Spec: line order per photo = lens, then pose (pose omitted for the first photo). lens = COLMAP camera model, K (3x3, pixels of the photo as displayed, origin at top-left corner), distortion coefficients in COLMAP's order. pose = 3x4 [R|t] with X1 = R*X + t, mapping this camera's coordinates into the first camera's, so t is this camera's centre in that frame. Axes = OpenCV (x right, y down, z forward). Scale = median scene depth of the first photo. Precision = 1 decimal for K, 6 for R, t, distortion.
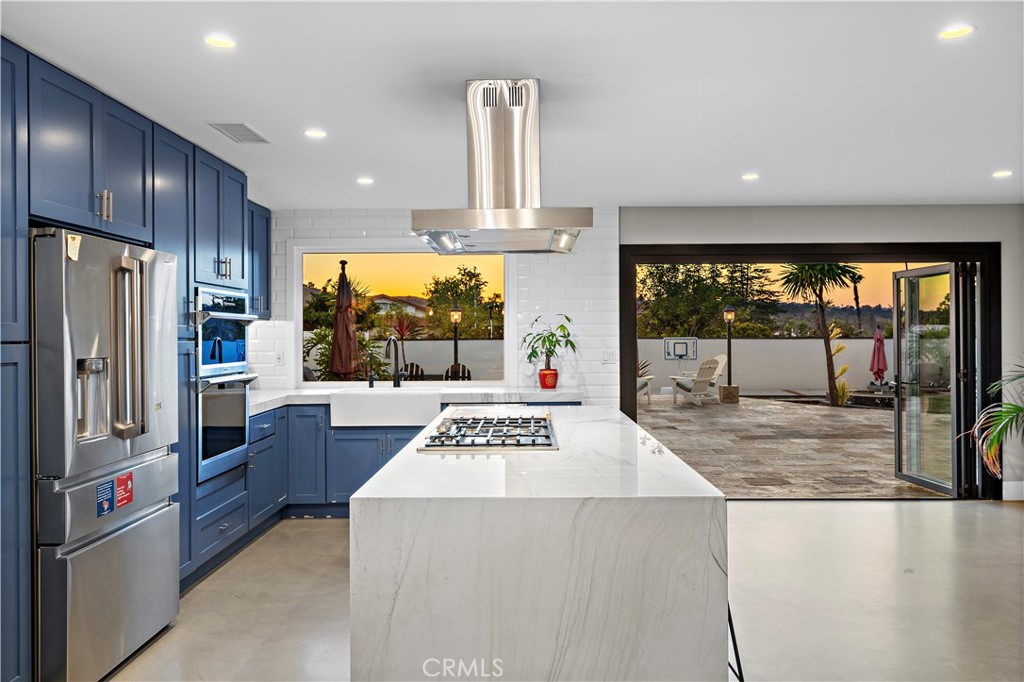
lens RADIAL K [[765.7, 0, 514.8], [0, 765.7, 332.5], [0, 0, 1]] dist [0.005501, 0.001599]
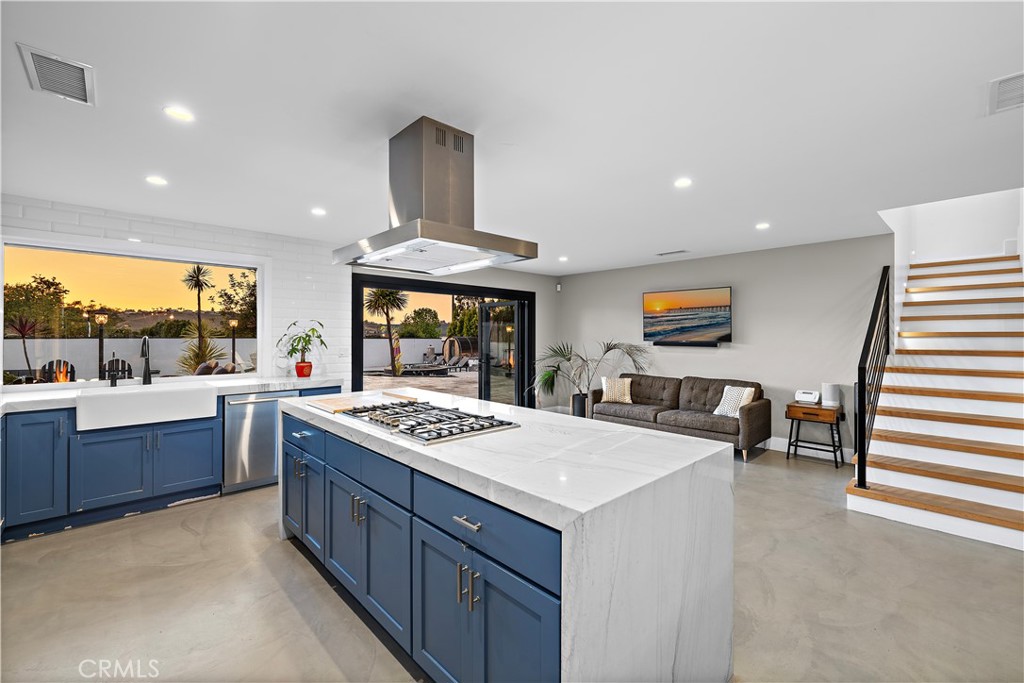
lens RADIAL K [[429.6, 0, 515.3], [0, 429.6, 334.4], [0, 0, 1]] dist [0.001863, 0.000340]
pose [[0.712947, 0.010011, 0.701146, -0.186161], [-0.009658, 0.999943, -0.004457, 0.000499], [-0.701151, -0.003594, 0.713003, 0.198605]]
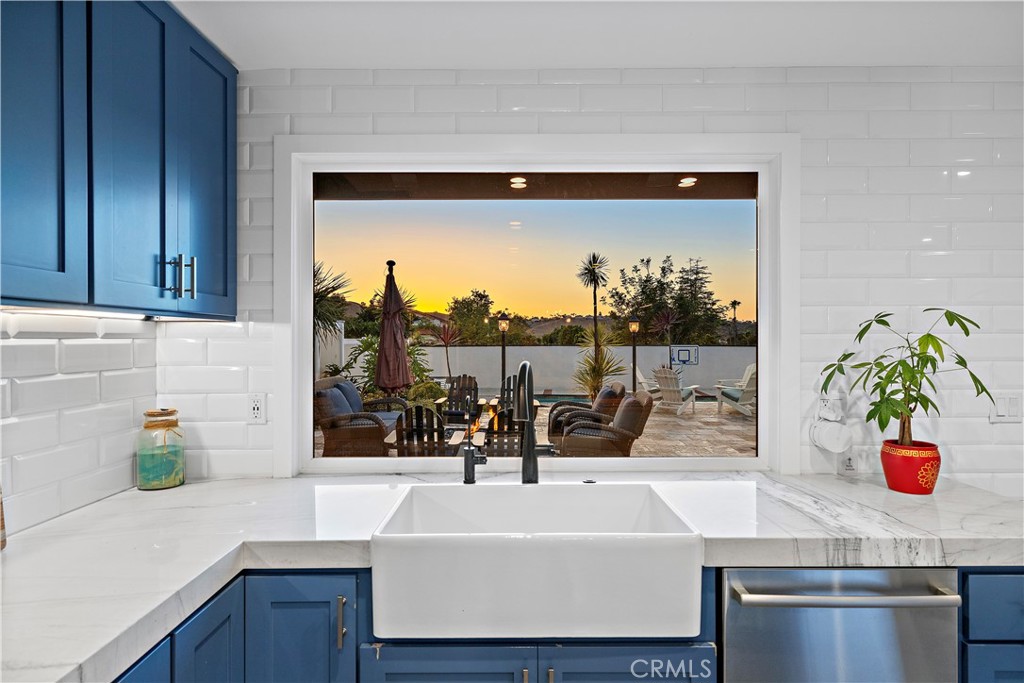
lens RADIAL K [[549.8, 0, 512.0], [0, 549.8, 341.5], [0, 0, 1]] dist [0.001245, 0.000309]
pose [[0.999984, 0.003643, 0.004392, -0.147766], [-0.003663, 0.999982, 0.004734, -0.005986], [-0.004374, -0.004750, 0.999979, 0.620428]]
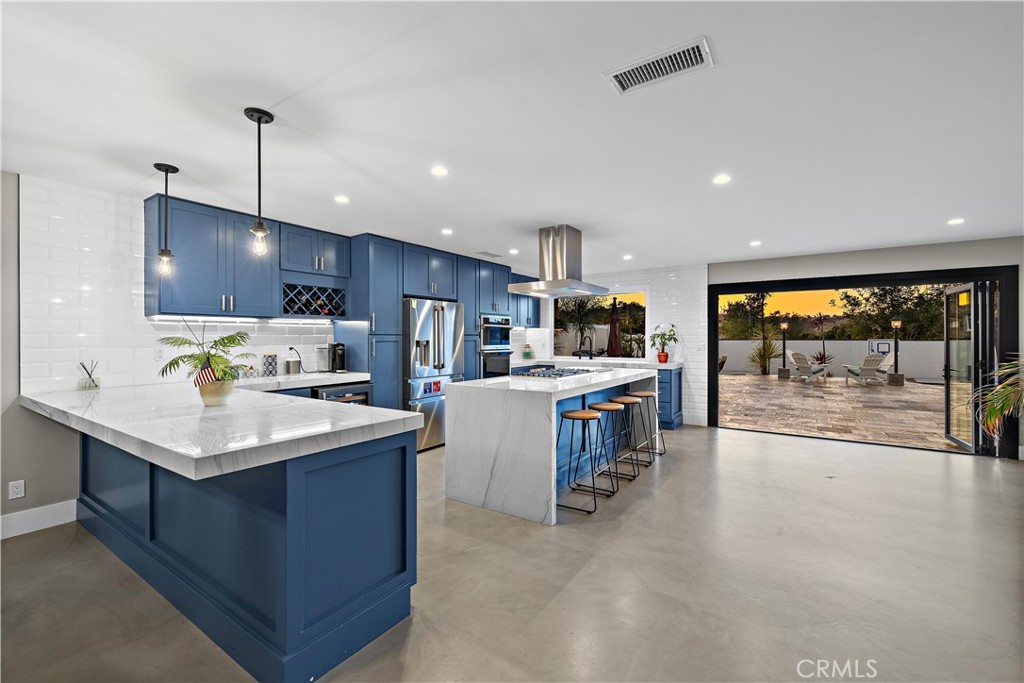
lens RADIAL K [[429.6, 0, 515.3], [0, 429.6, 334.4], [0, 0, 1]] dist [0.001863, 0.000340]
pose [[0.837690, 0.000790, -0.546146, 0.280362], [-0.002797, 0.999992, -0.002843, 0.006107], [0.546139, 0.003909, 0.837685, -0.087049]]
